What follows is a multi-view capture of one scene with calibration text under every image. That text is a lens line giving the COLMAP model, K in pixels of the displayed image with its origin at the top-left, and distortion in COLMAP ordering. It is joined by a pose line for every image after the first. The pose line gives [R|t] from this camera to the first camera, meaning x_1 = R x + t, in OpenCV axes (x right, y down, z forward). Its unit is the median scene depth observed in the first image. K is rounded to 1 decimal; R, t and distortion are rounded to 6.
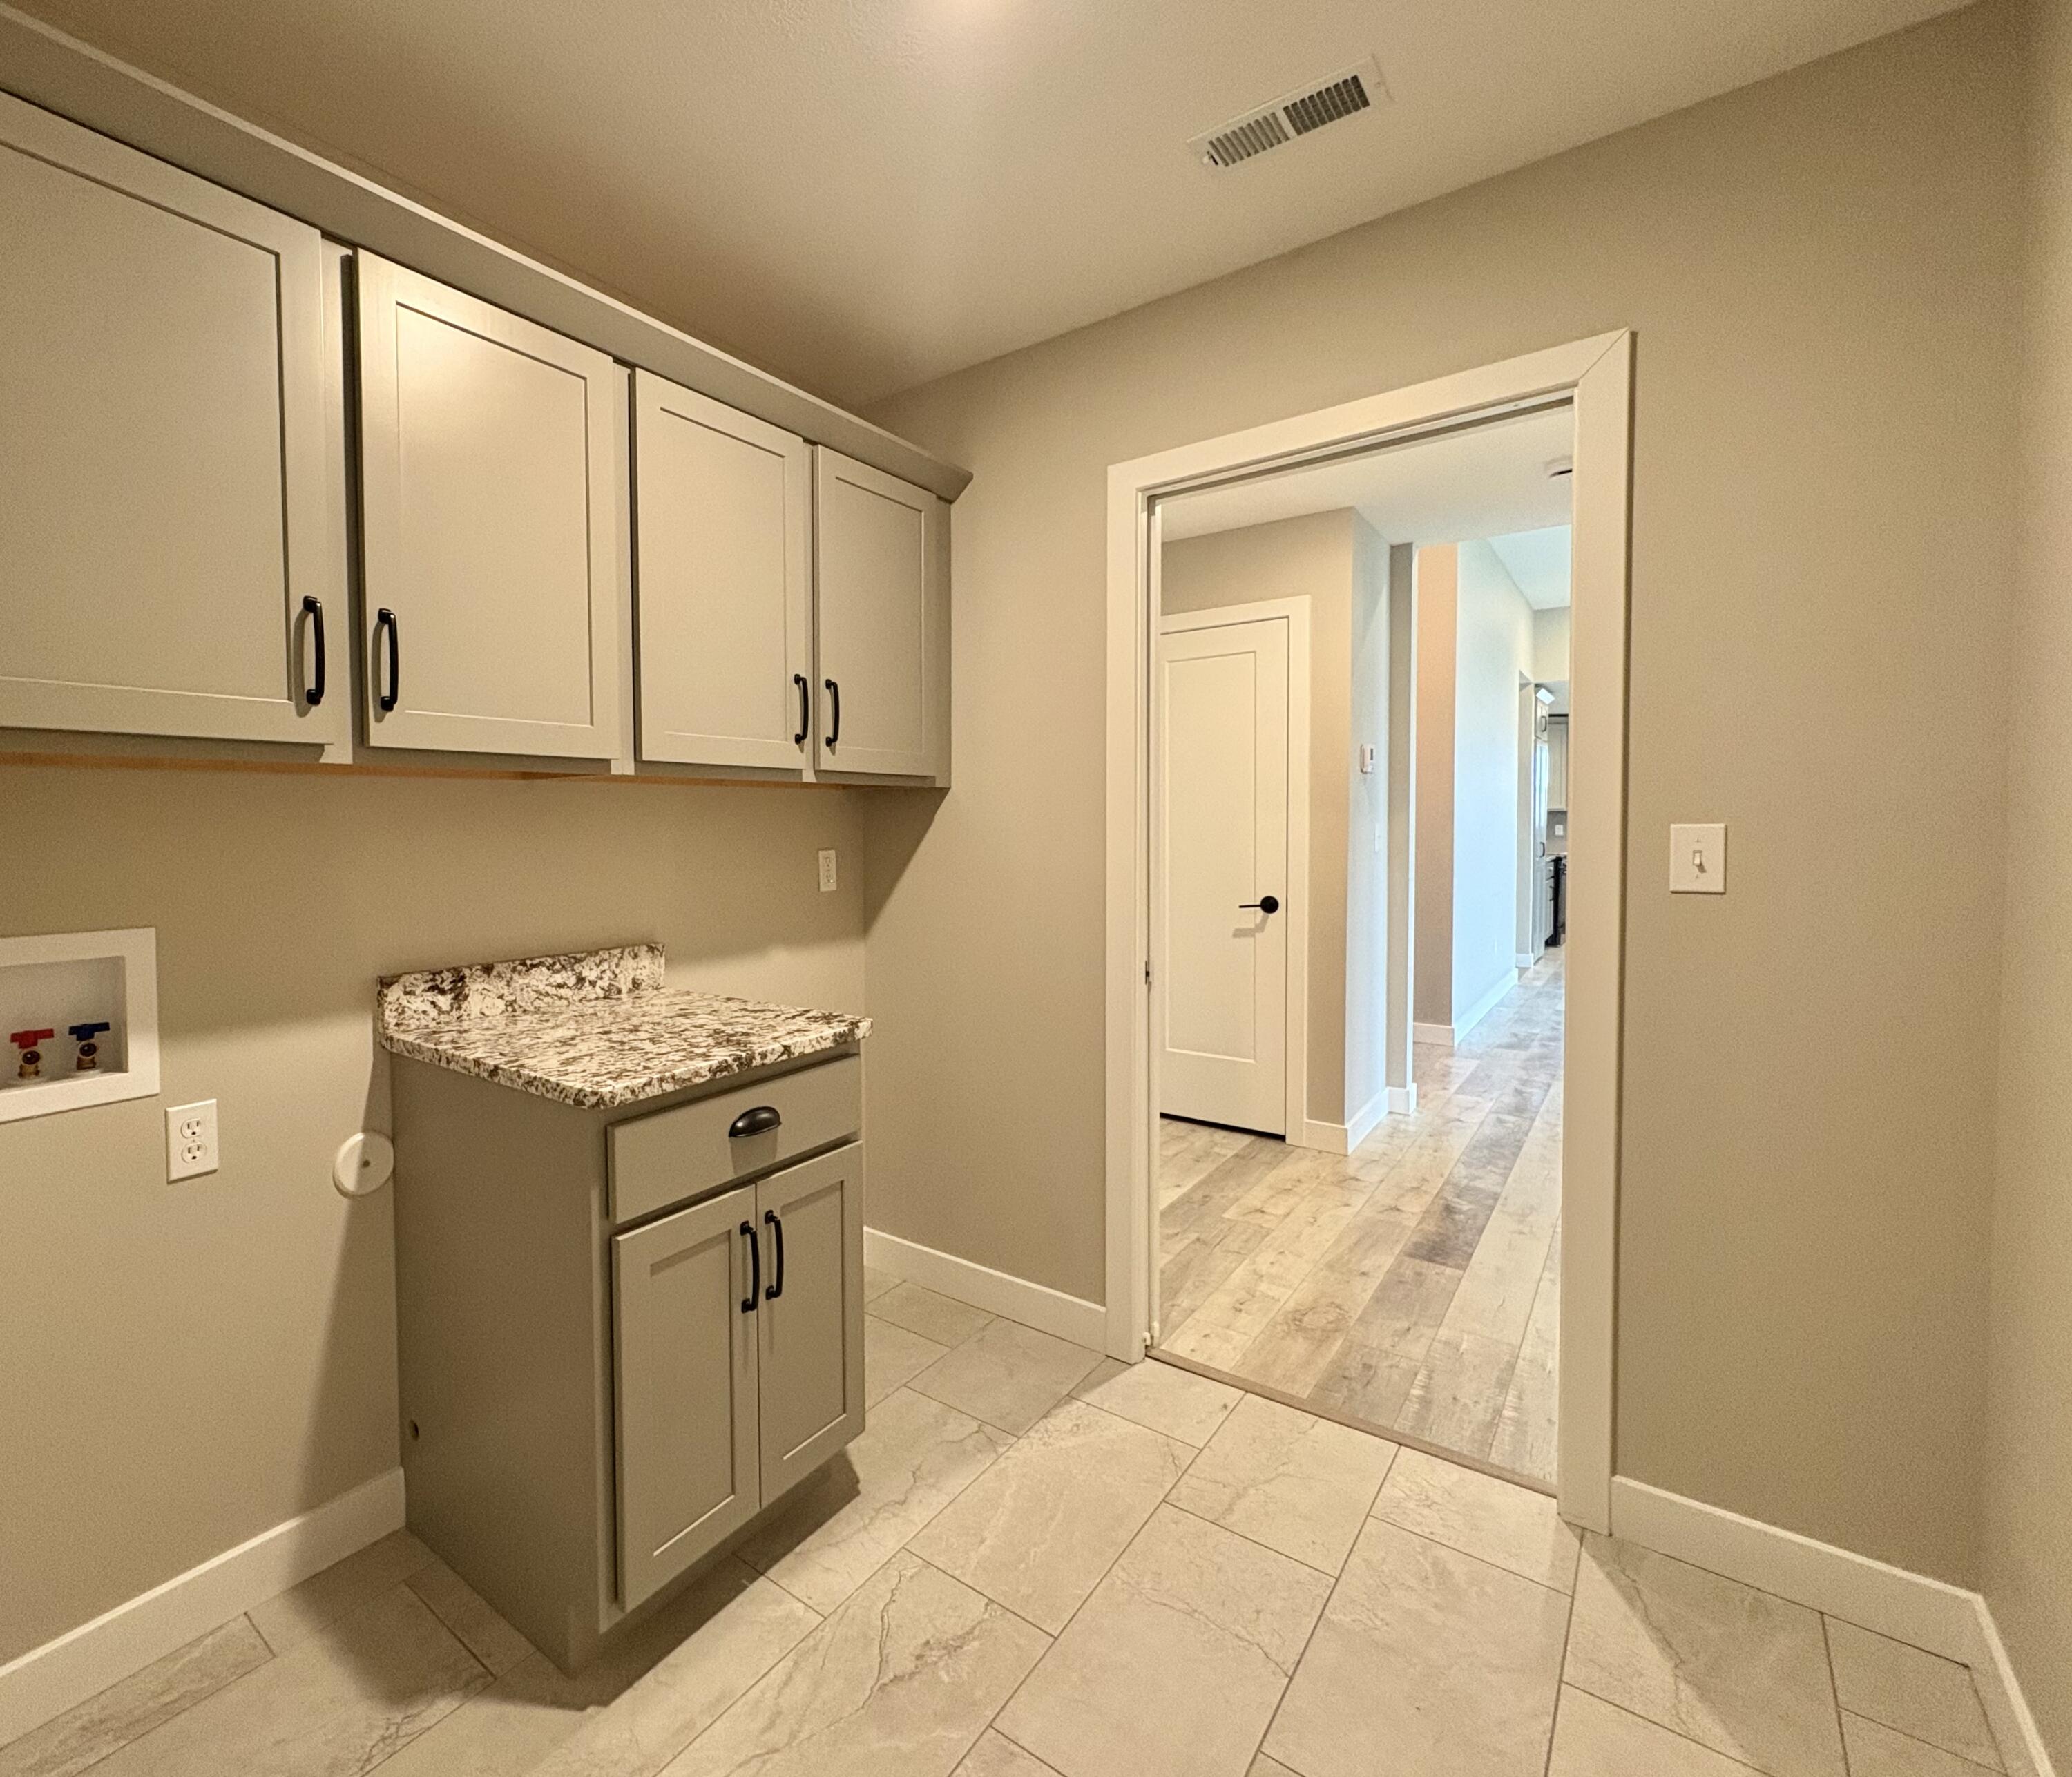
lens RADIAL K [[988.2, 0, 833.0], [0, 988.2, 852.5], [0, 0, 1]] dist [-0.001022, 0.000421]
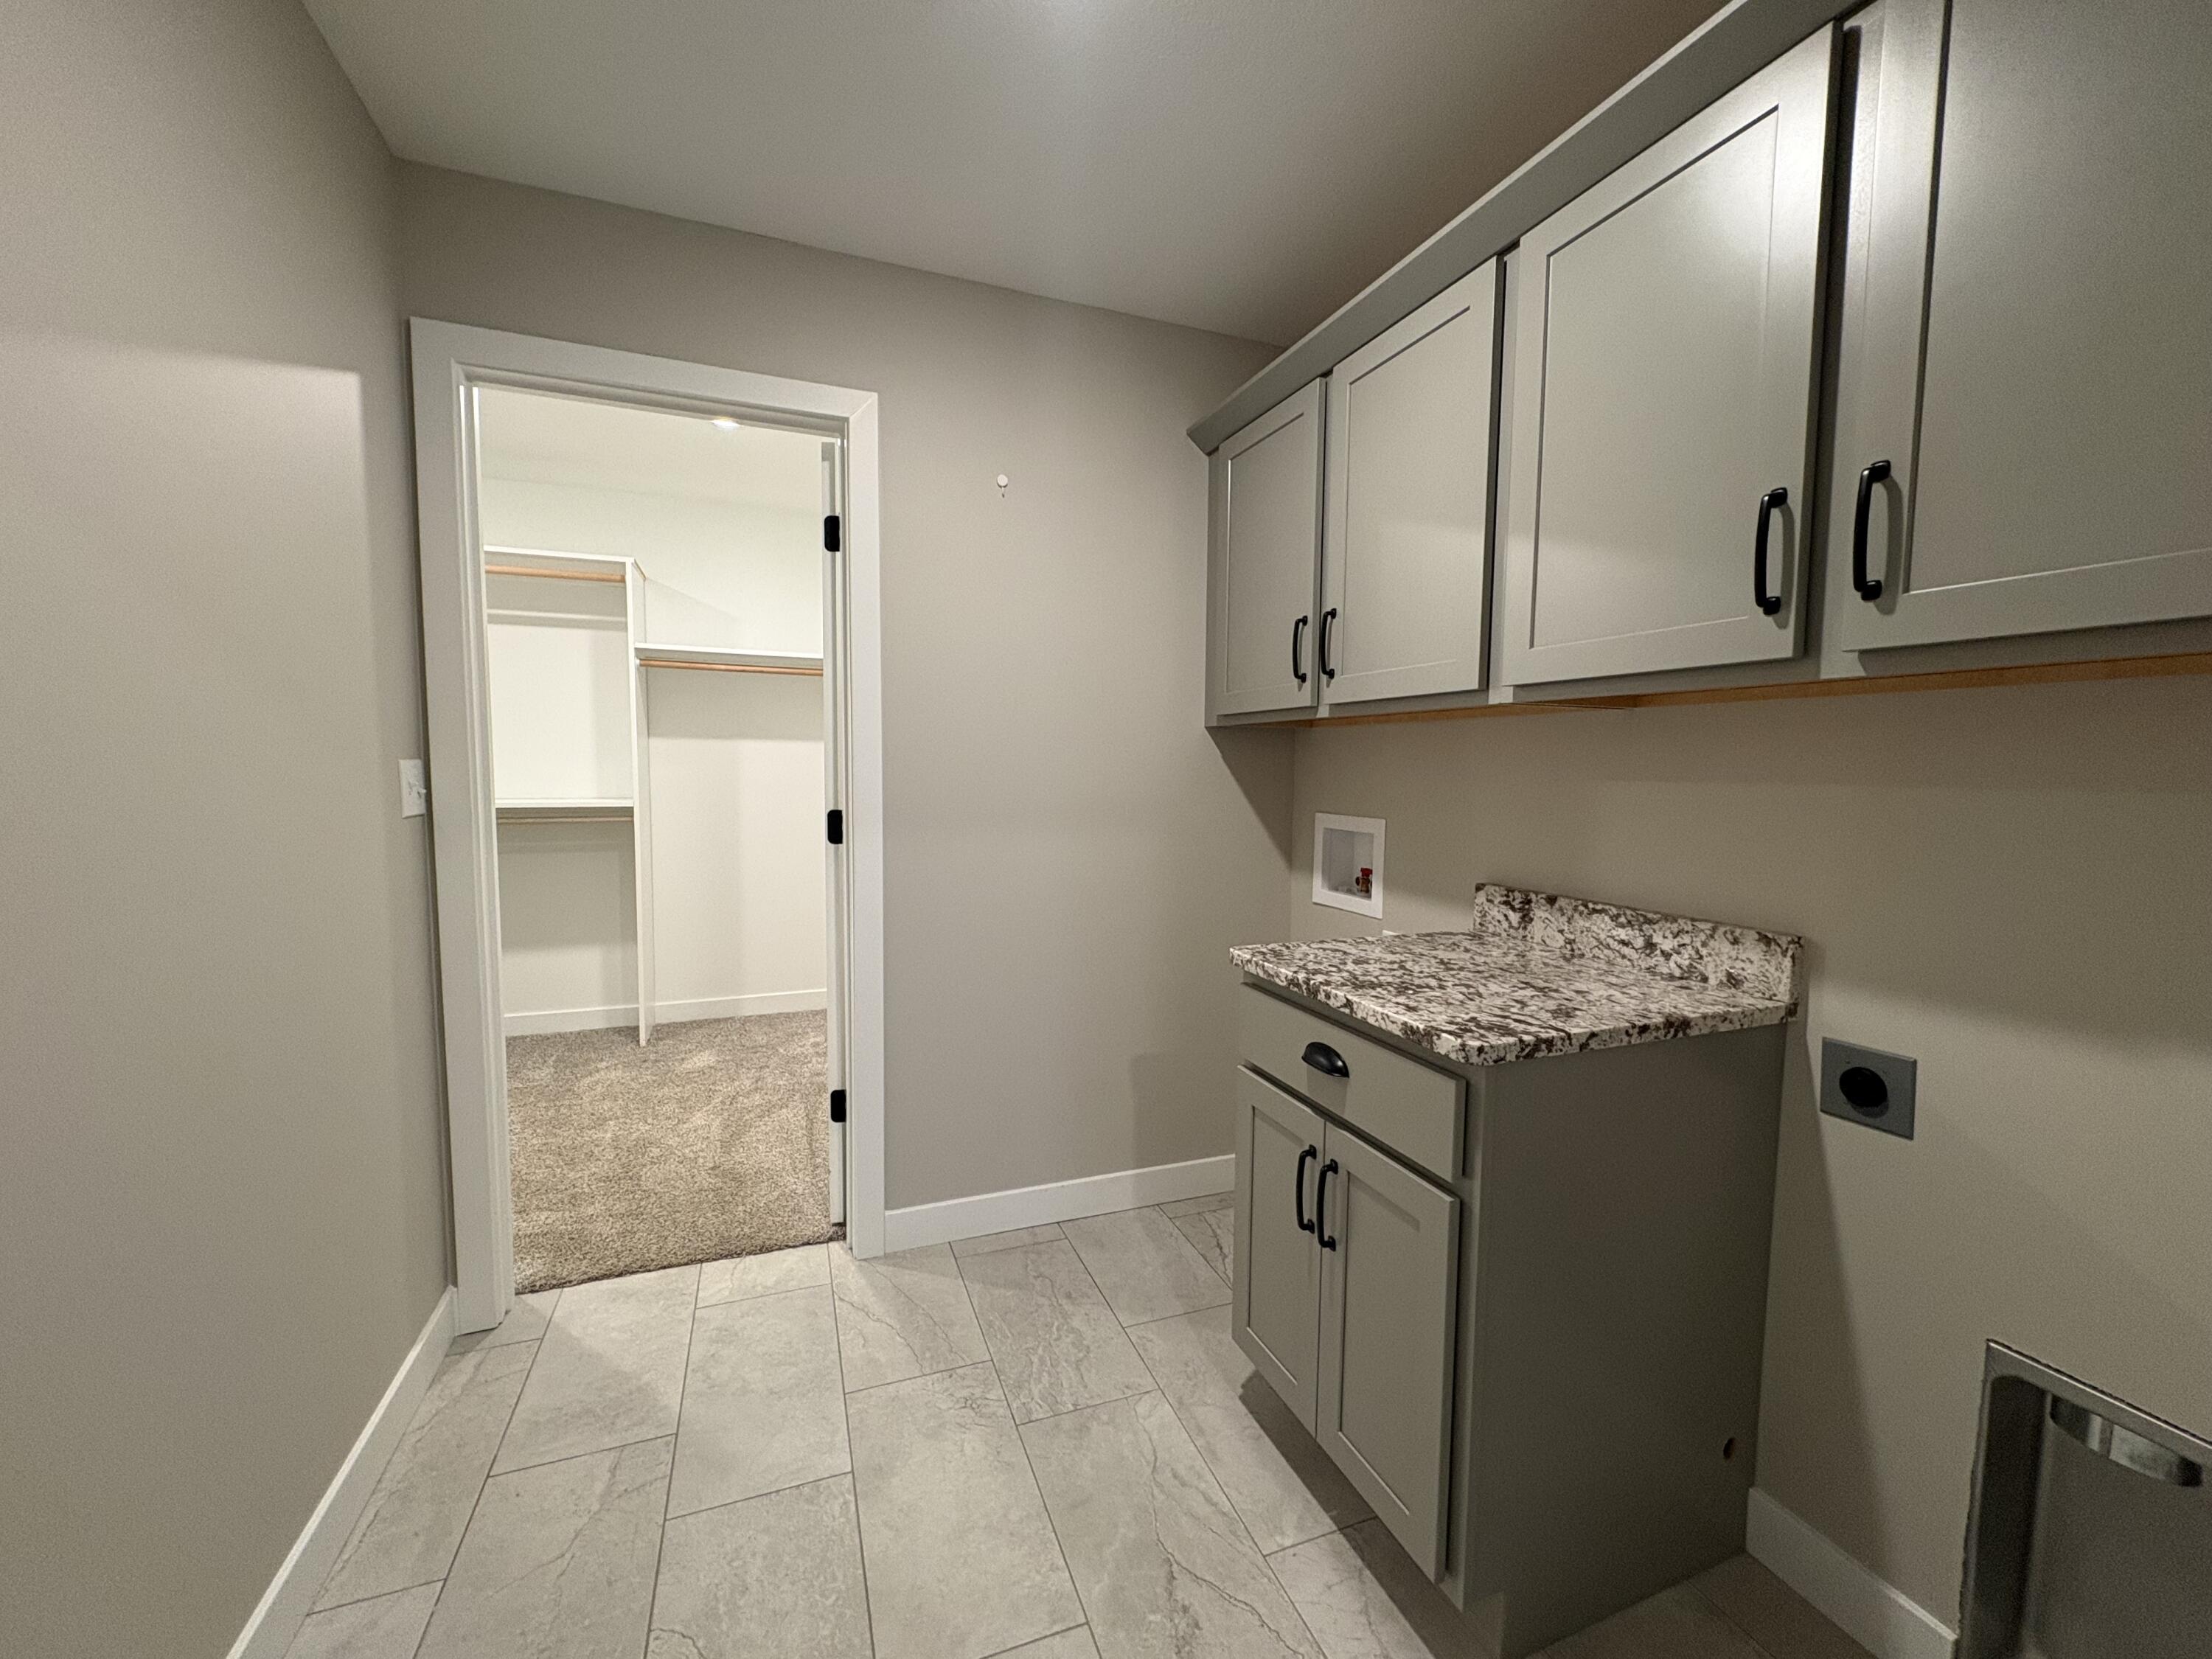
lens RADIAL K [[881.2, 0, 1100.1], [0, 881.2, 829.1], [0, 0, 1]] dist [0.002759, 0.000608]
pose [[-0.476693, 0.071765, -0.876135, 0.671607], [-0.029236, 0.994816, 0.097393, -0.030205], [0.878583, 0.072042, -0.472124, 1.026914]]
